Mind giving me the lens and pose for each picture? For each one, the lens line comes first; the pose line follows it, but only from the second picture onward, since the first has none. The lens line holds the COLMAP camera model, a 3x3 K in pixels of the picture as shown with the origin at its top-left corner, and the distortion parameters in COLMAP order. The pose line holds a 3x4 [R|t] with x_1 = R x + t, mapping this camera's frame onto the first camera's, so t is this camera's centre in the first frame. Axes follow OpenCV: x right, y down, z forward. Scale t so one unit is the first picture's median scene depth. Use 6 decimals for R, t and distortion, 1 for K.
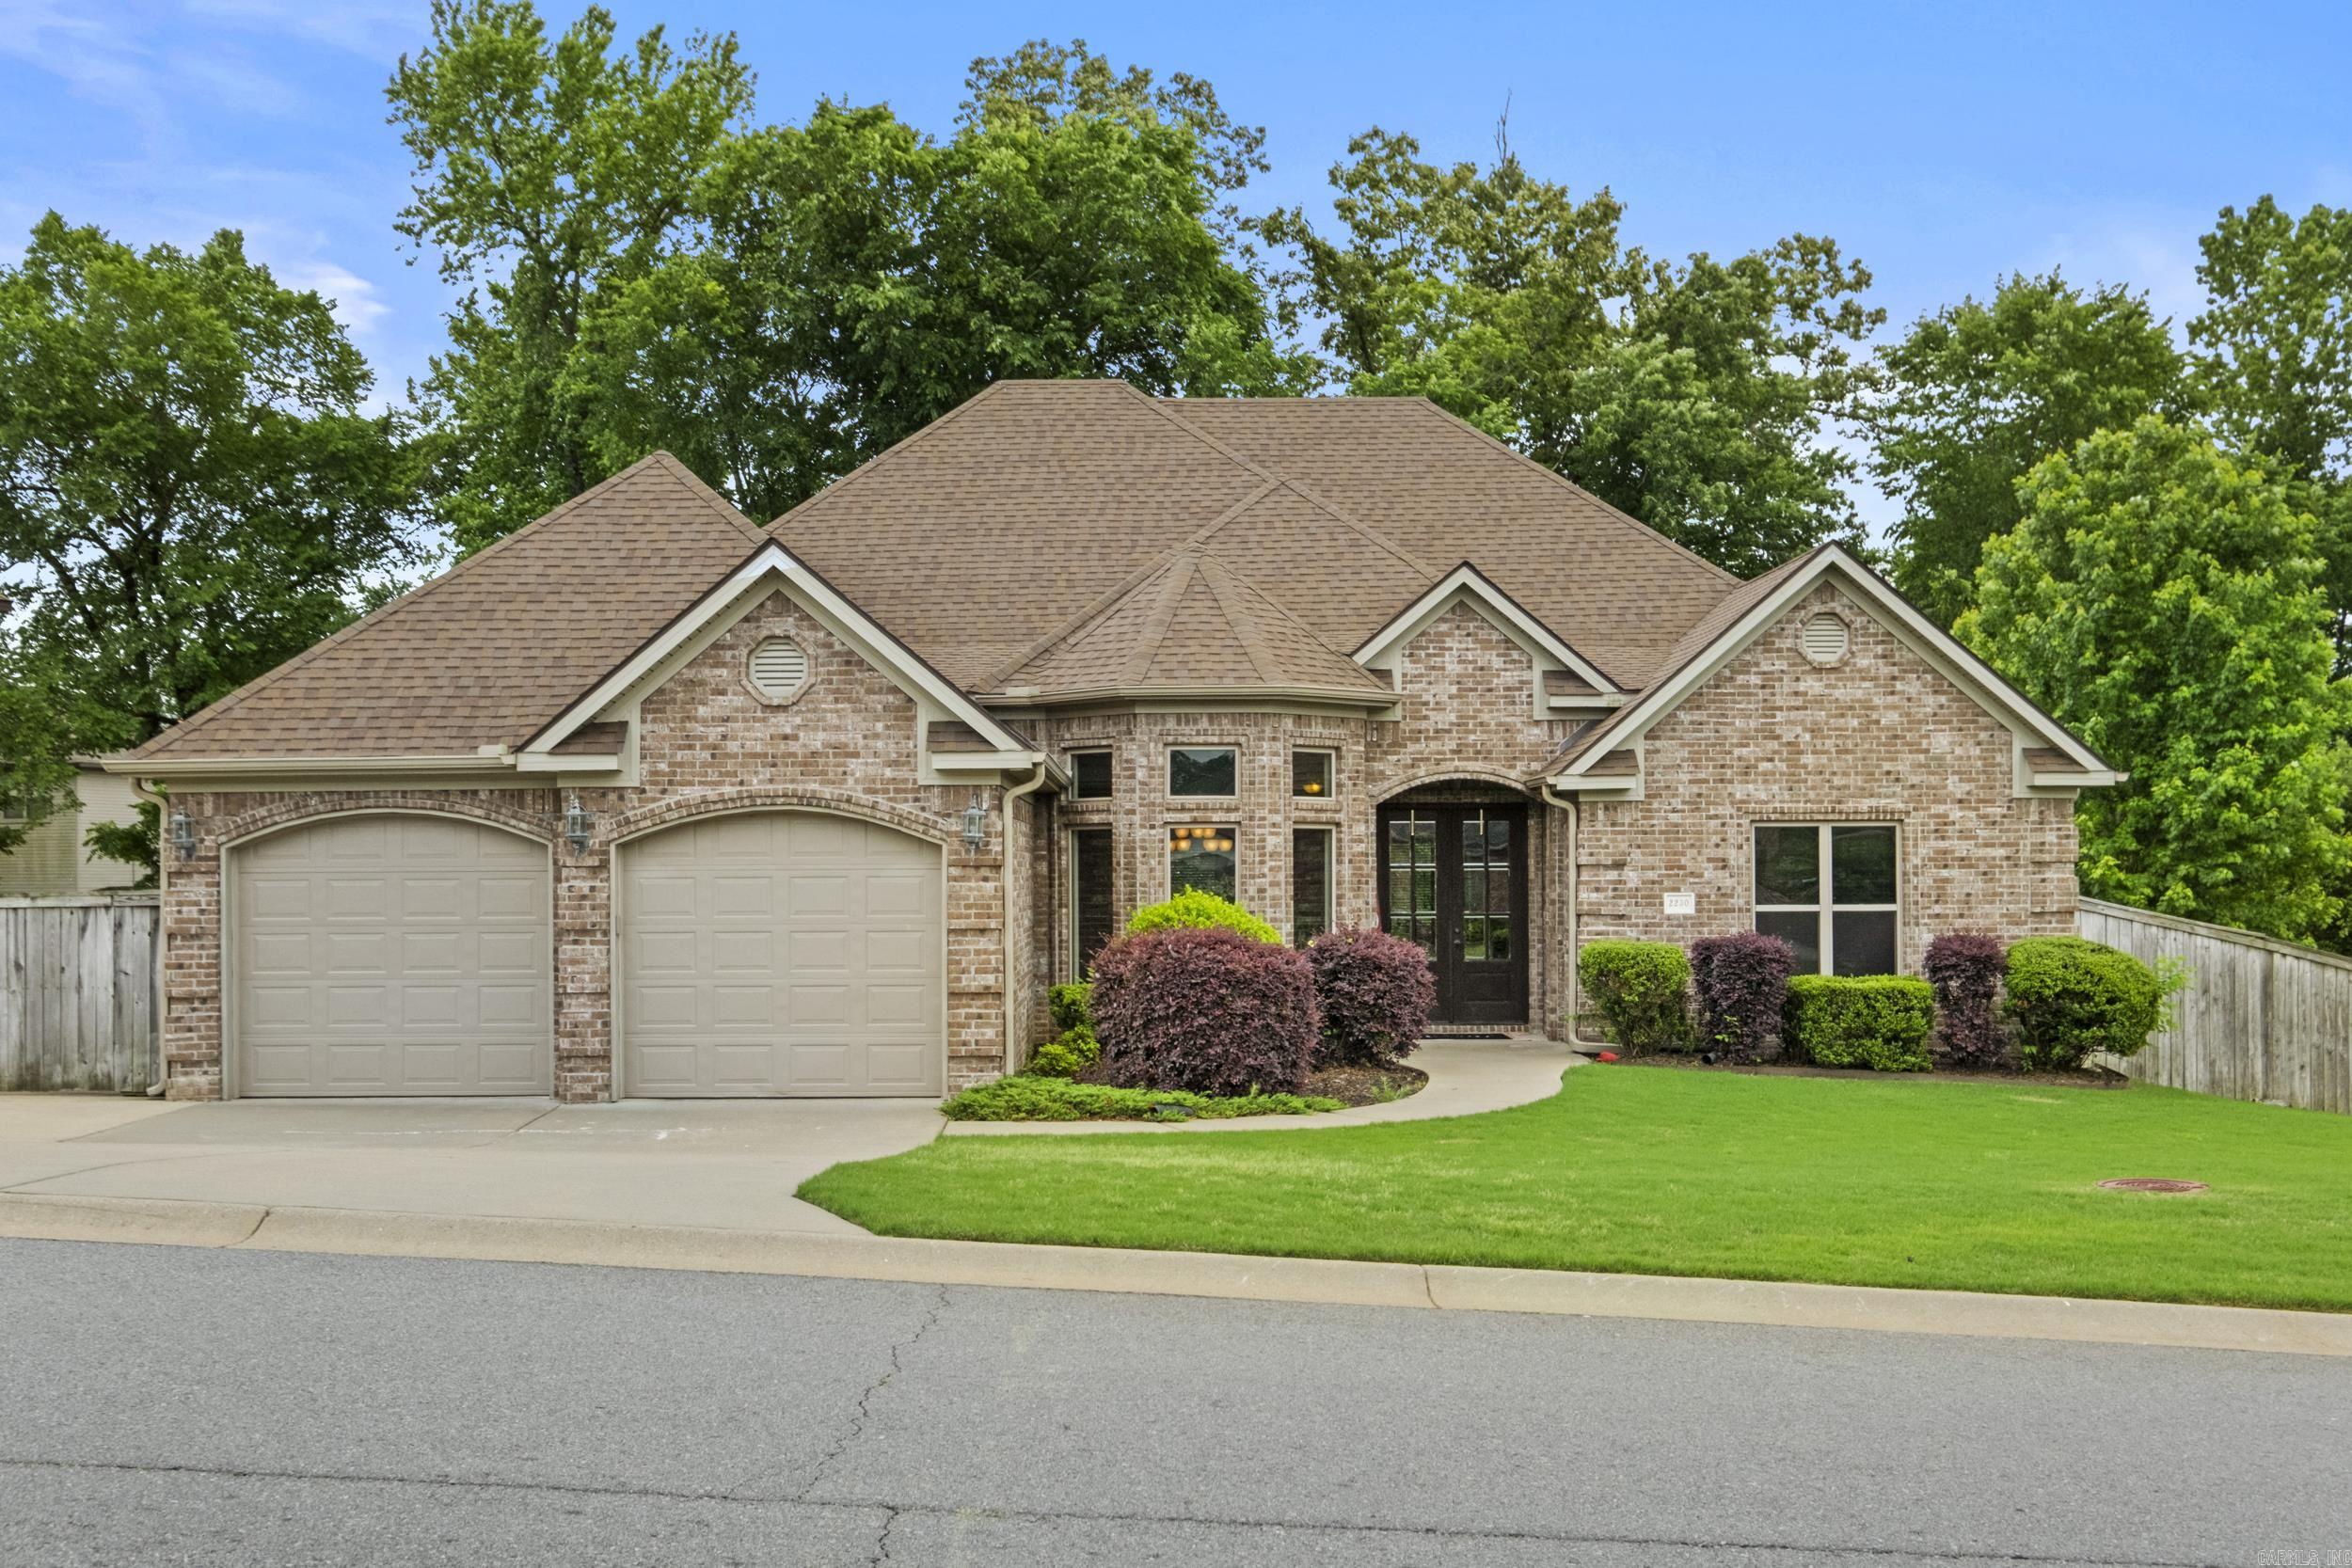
lens RADIAL K [[2433.8, 0, 1176.0], [0, 2433.8, 784.0], [0, 0, 1]] dist [-0.009965, -0.003954]
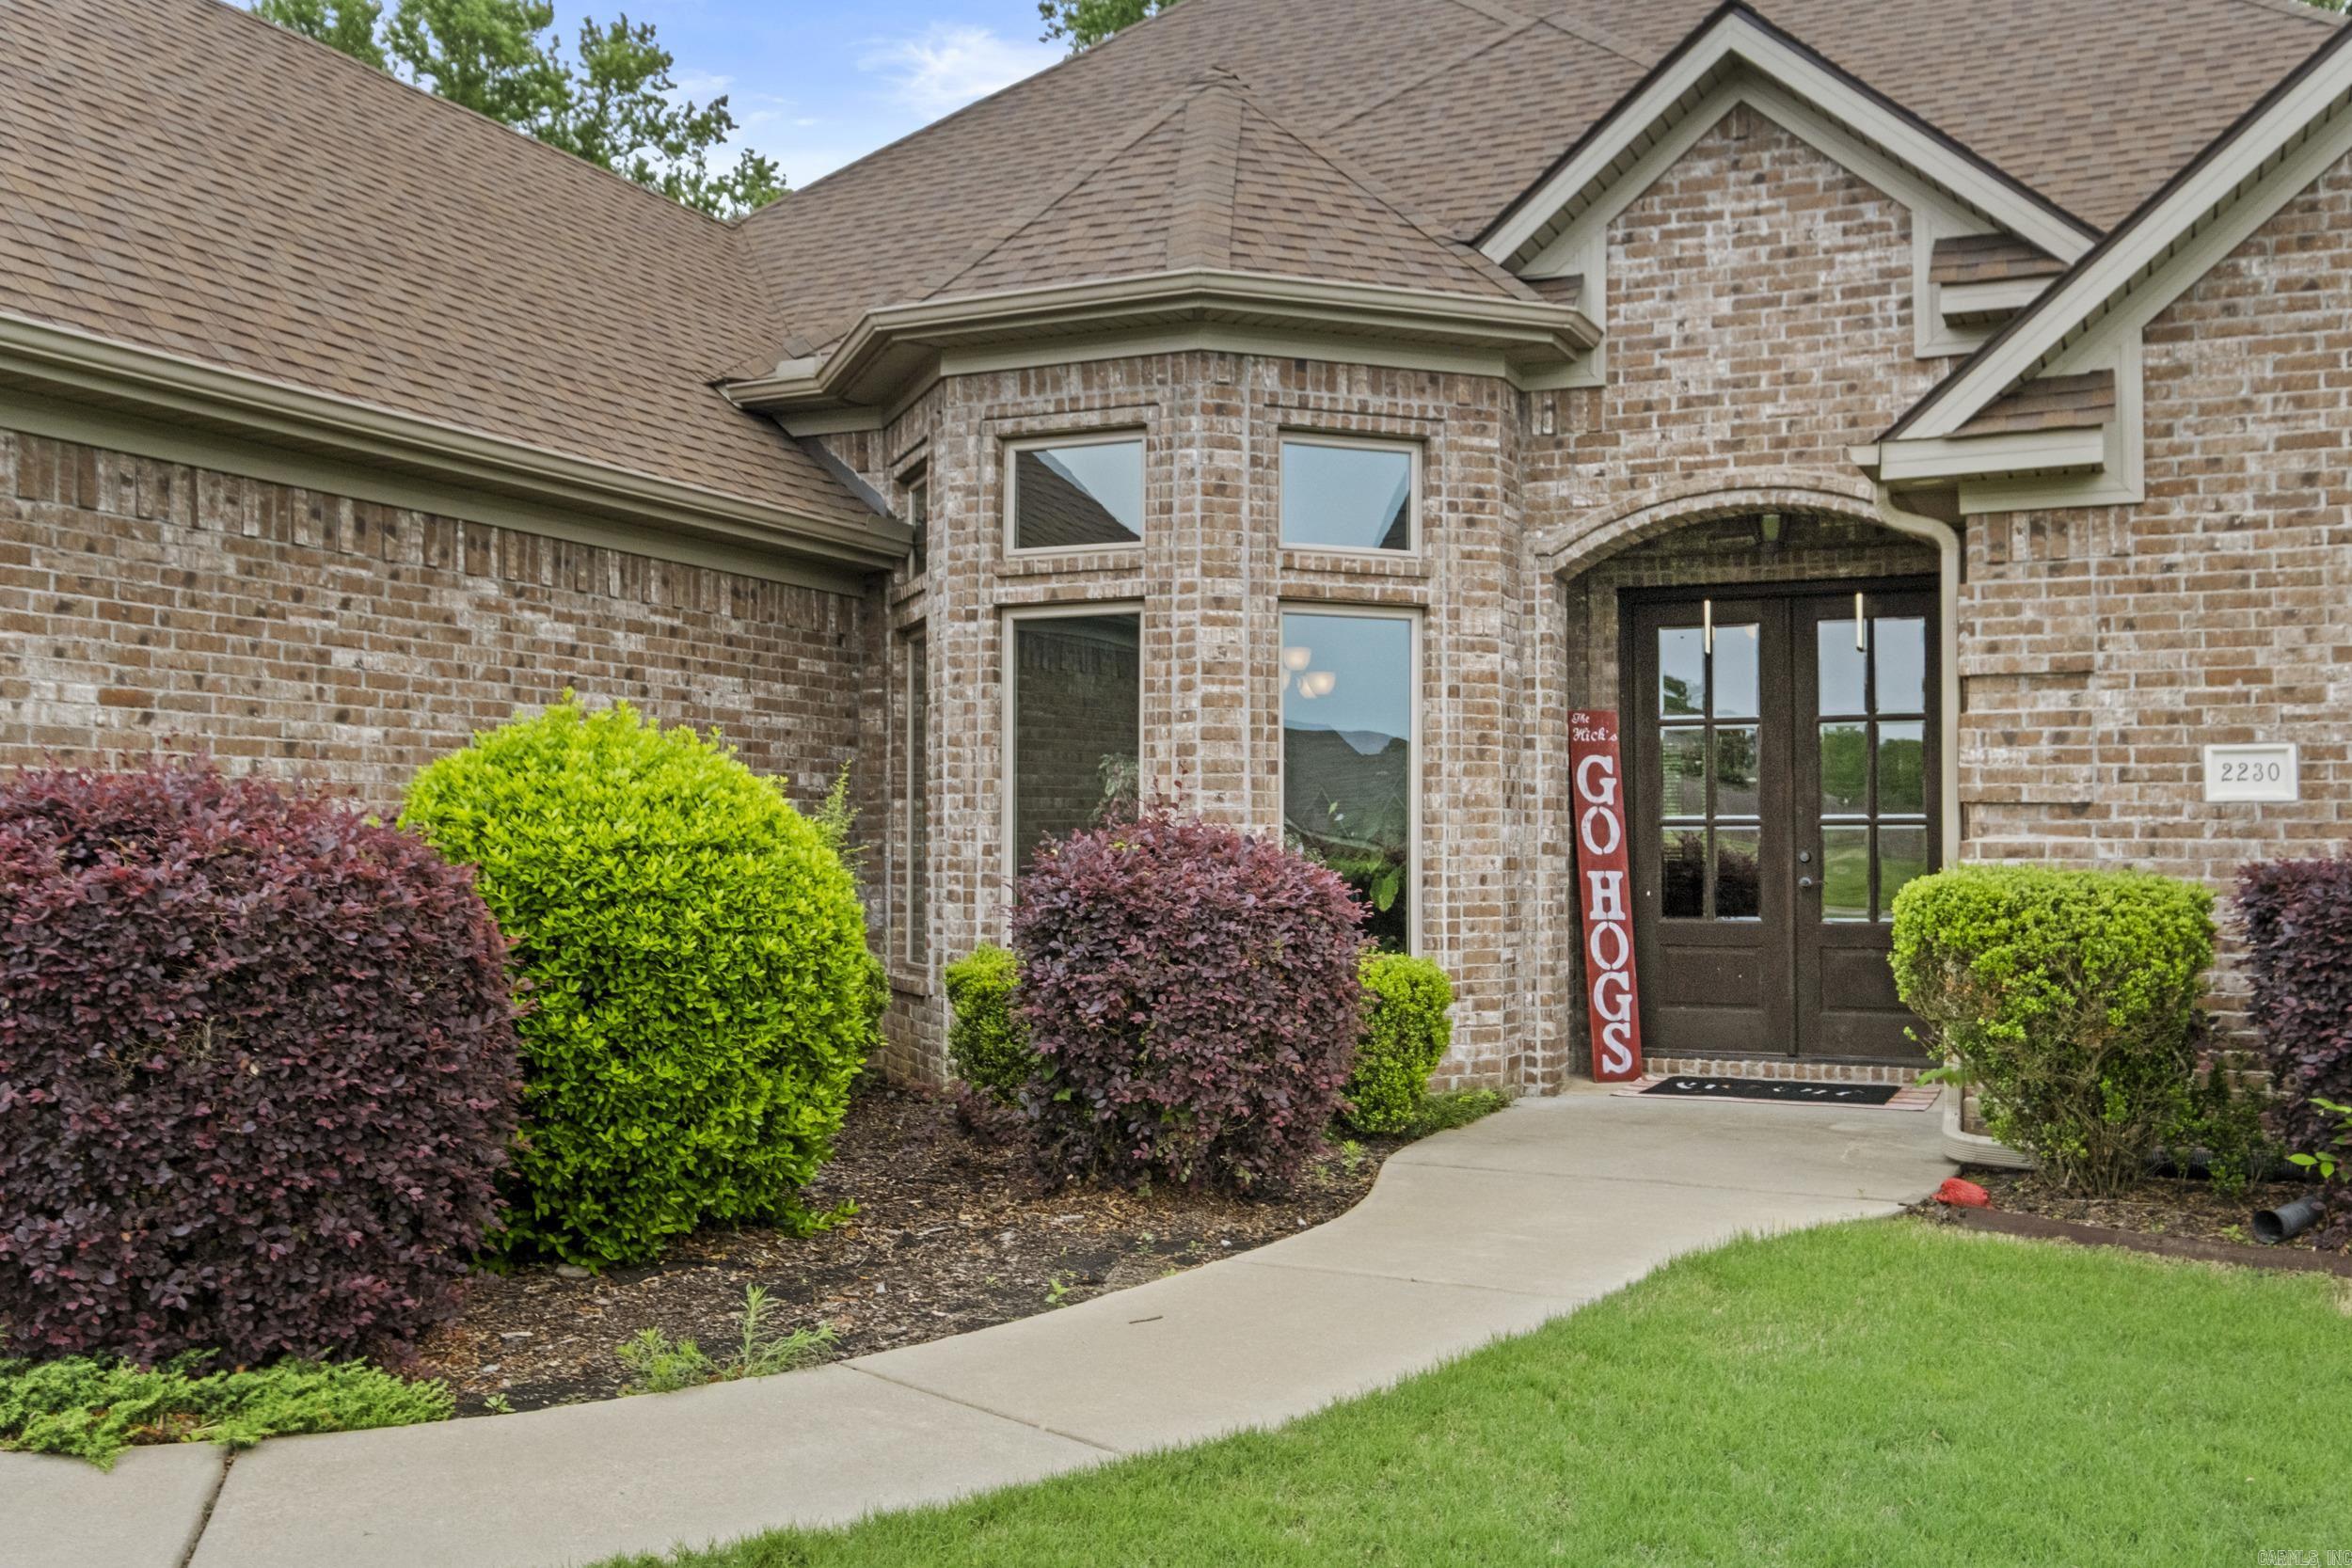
lens RADIAL K [[2175.1, 0, 1177.0], [0, 2175.1, 745.3], [0, 0, 1]] dist [0.001504, 0.017761]
pose [[0.911280, -0.014380, -0.411536, 0.194038], [0.009281, 0.999853, -0.014386, 0.048015], [0.411683, 0.009290, 0.911280, 0.629344]]
